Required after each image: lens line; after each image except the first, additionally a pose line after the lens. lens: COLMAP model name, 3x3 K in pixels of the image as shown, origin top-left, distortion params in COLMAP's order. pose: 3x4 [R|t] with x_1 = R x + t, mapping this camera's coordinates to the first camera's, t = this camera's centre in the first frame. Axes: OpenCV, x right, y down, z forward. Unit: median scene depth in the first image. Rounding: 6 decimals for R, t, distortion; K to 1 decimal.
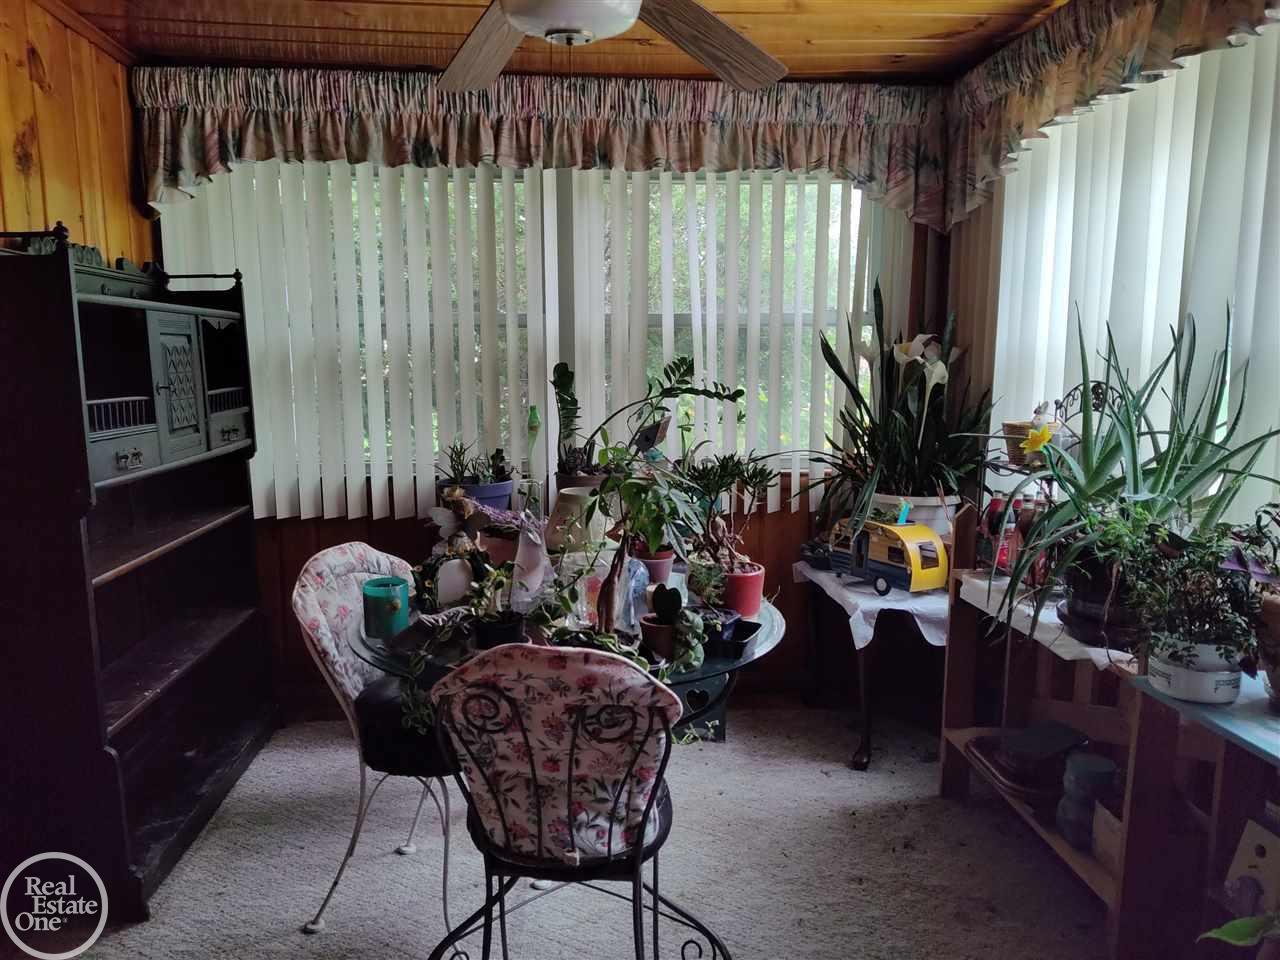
lens RADIAL K [[893.9, 0, 637.0], [0, 893.9, 488.2], [0, 0, 1]] dist [-0.001761, -0.063918]
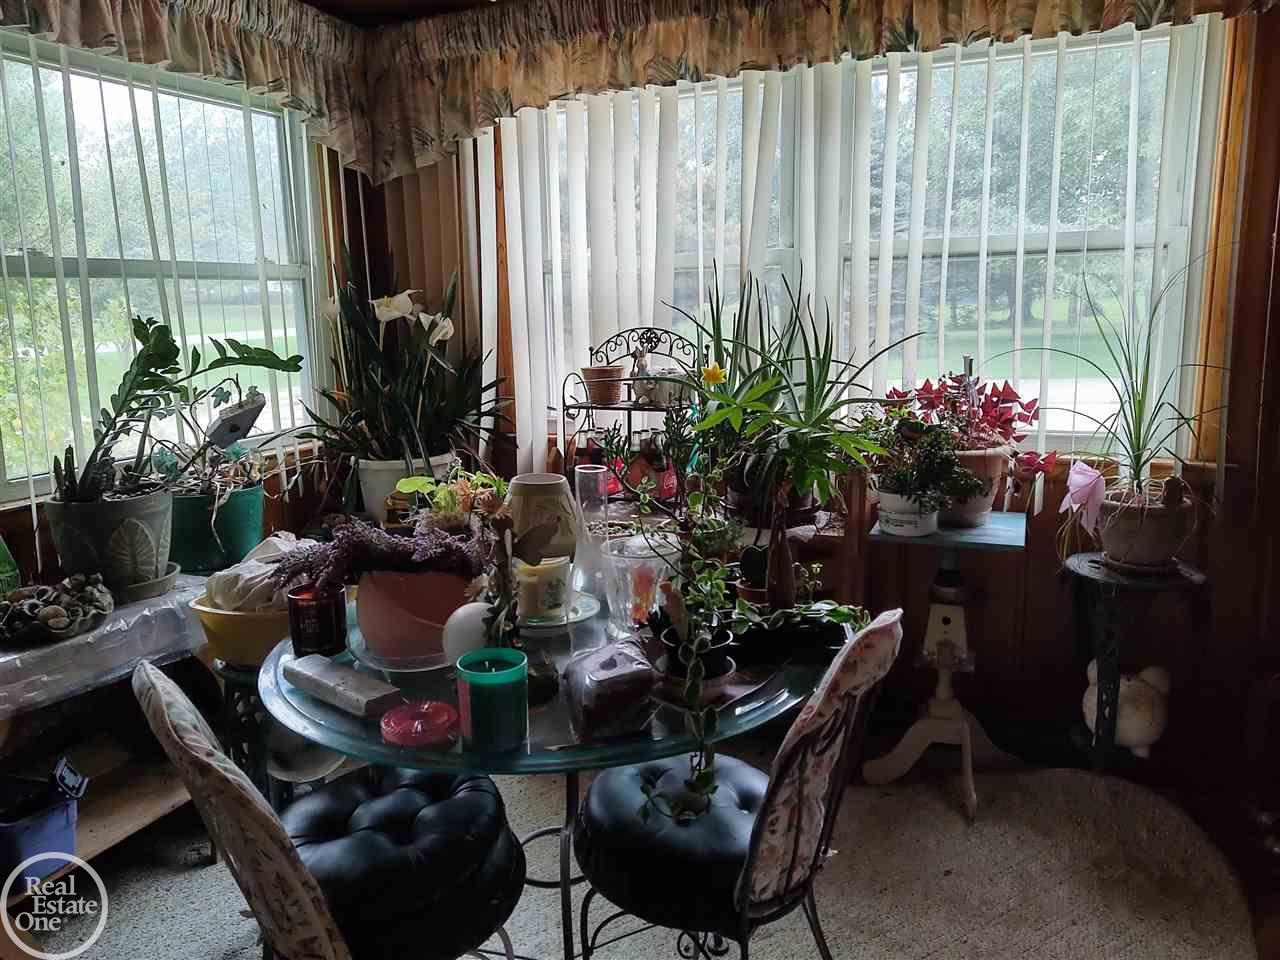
lens RADIAL K [[893.9, 0, 637.0], [0, 893.9, 488.2], [0, 0, 1]] dist [-0.001761, -0.063918]
pose [[0.498473, -0.162275, 0.851582, -0.501728], [0.137039, 0.984723, 0.107431, -0.035468], [-0.856005, 0.063148, 0.513096, 0.366054]]
